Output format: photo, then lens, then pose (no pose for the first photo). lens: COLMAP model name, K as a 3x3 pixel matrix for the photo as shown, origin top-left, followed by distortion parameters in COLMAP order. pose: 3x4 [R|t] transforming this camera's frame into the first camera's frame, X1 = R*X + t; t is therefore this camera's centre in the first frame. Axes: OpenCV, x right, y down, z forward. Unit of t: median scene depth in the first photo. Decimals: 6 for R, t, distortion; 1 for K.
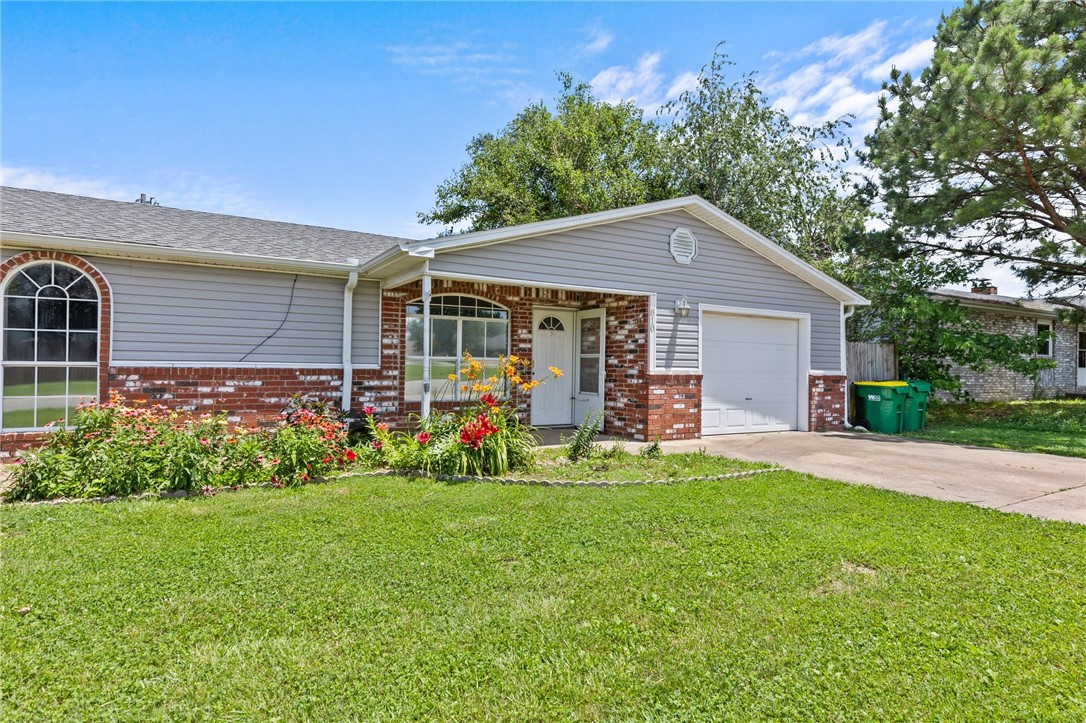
lens RADIAL K [[615.3, 0, 549.6], [0, 615.3, 359.5], [0, 0, 1]] dist [0.022649, 0.000073]
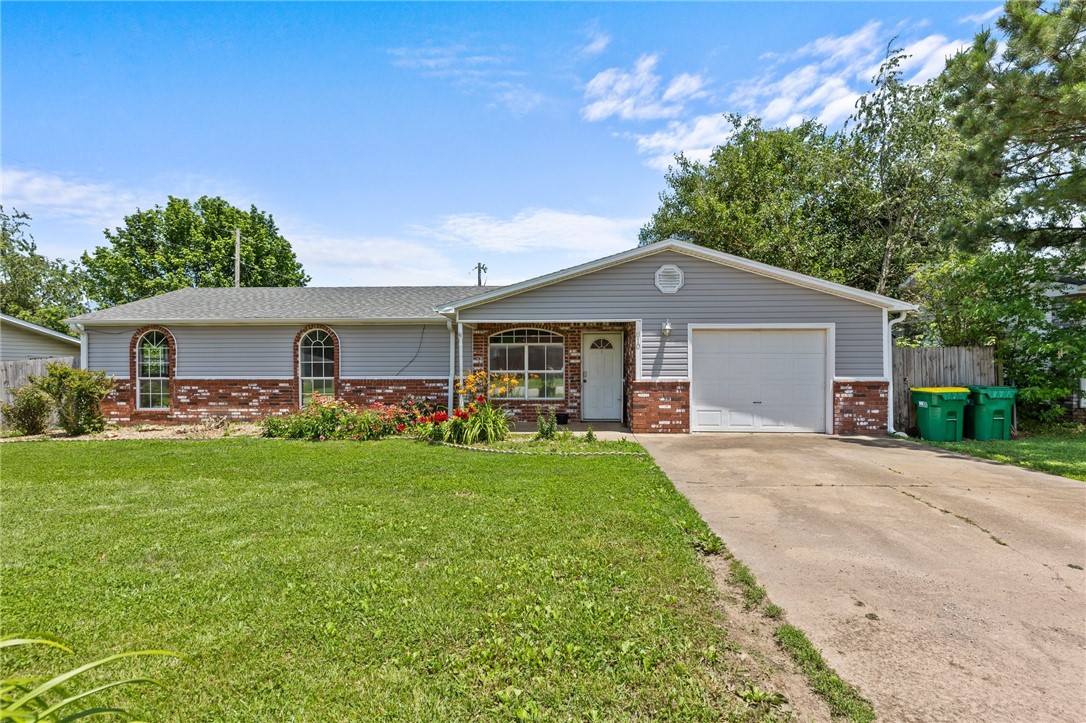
lens RADIAL K [[545.6, 0, 547.8], [0, 545.6, 373.4], [0, 0, 1]] dist [0.004454, 0.000300]
pose [[0.826256, -0.011325, -0.563180, 0.635639], [0.019567, 0.999772, 0.008603, -0.007188], [0.562954, -0.018128, 0.826289, -0.059712]]
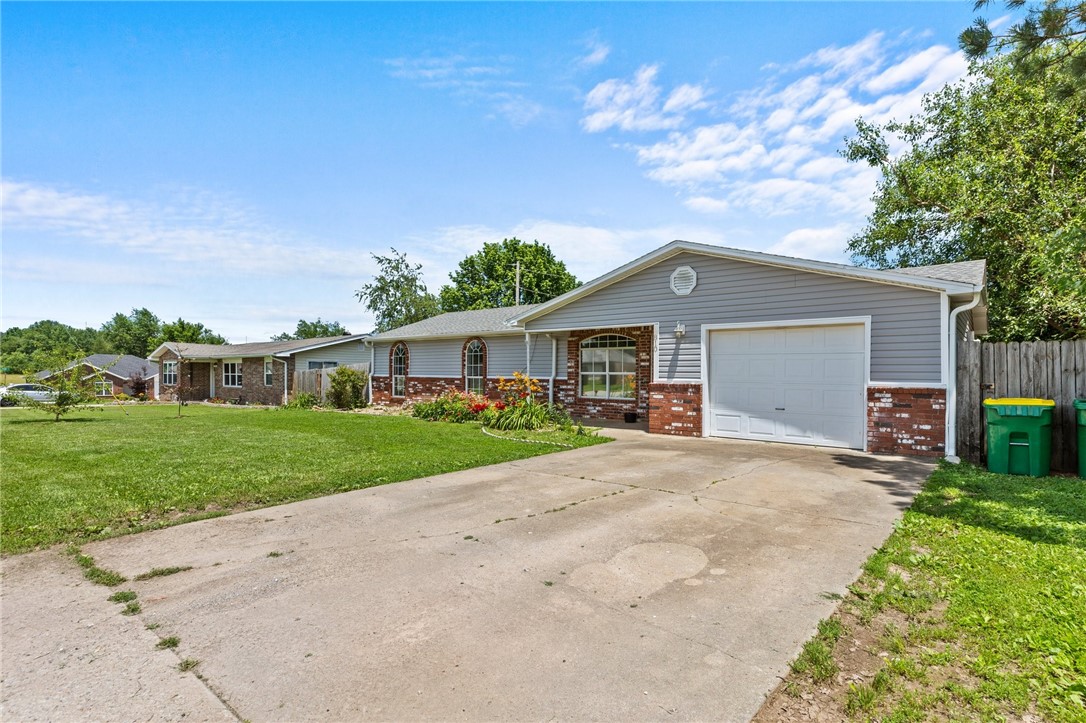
lens RADIAL K [[545.6, 0, 547.8], [0, 545.6, 373.4], [0, 0, 1]] dist [0.004454, 0.000300]
pose [[0.316404, -0.010526, -0.948566, 1.175842], [0.010411, 0.999917, -0.007623, 0.008446], [0.948567, -0.007464, 0.316487, 0.388220]]
